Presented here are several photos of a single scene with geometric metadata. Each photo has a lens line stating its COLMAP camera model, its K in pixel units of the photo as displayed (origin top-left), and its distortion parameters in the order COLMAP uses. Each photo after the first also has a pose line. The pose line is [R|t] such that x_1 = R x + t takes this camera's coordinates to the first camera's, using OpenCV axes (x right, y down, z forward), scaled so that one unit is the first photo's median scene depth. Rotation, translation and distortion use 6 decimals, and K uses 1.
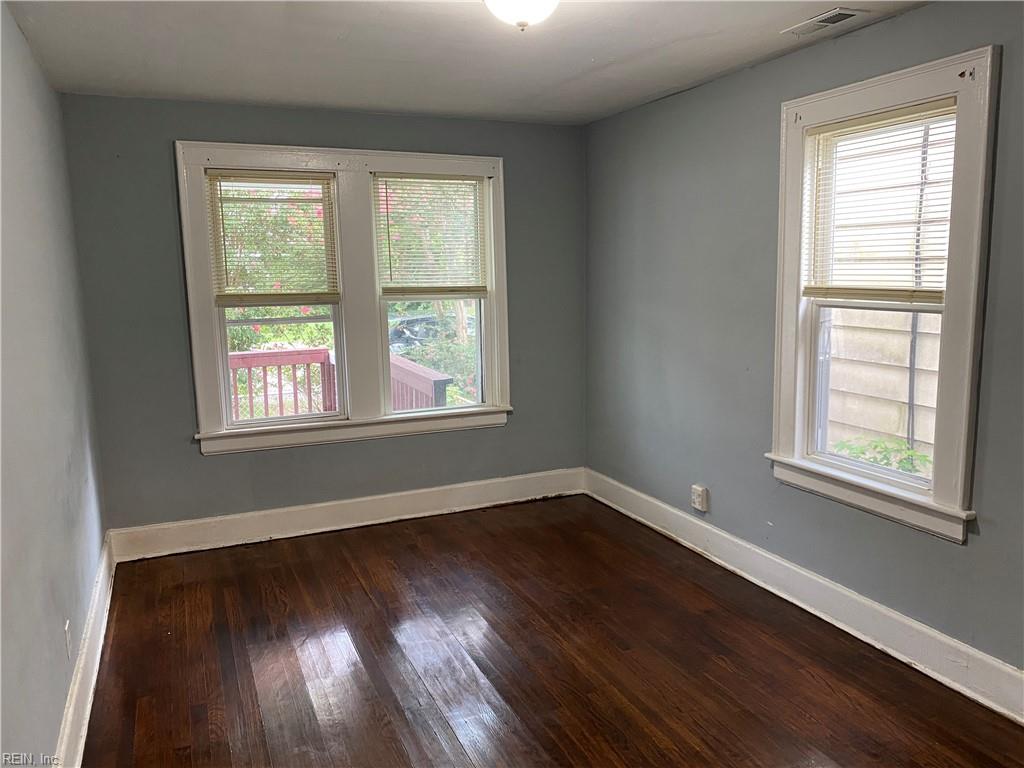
lens RADIAL K [[777.6, 0, 512.0], [0, 777.6, 384.0], [0, 0, 1]] dist [0.000638, 0.000488]
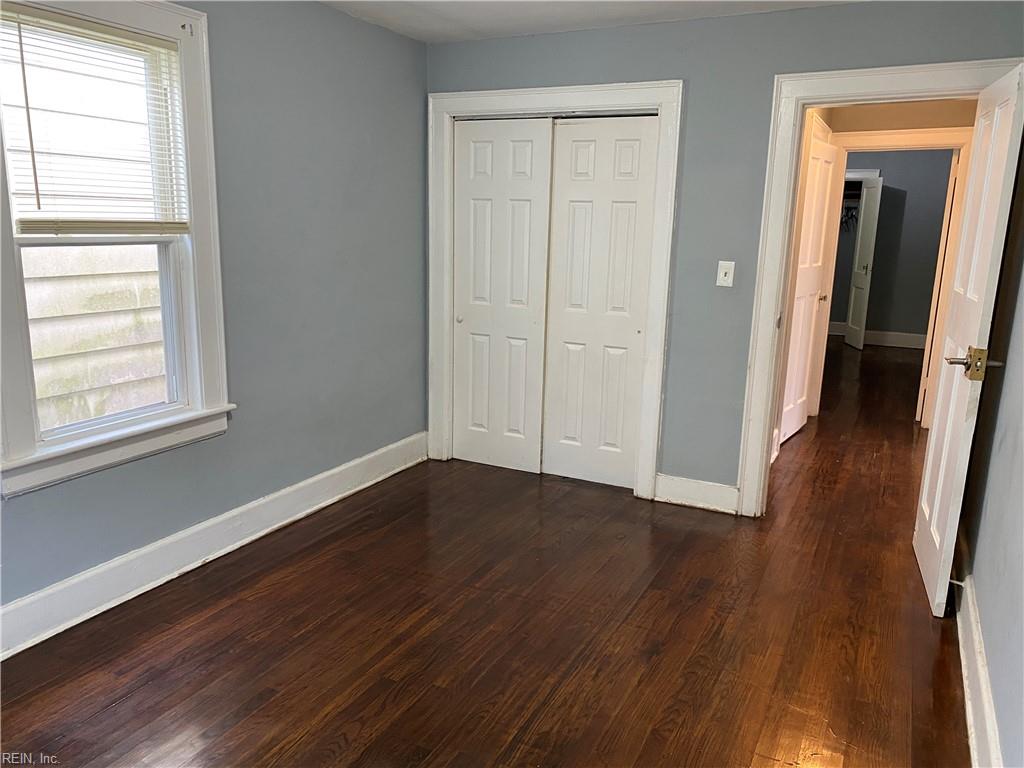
lens RADIAL K [[777.6, 0, 512.0], [0, 777.6, 384.0], [0, 0, 1]] dist [0.000638, 0.000488]
pose [[-0.638756, -0.156787, 0.753265, -0.577215], [0.105697, 0.951854, 0.287752, -0.159338], [-0.762114, 0.263421, -0.591431, 1.275642]]
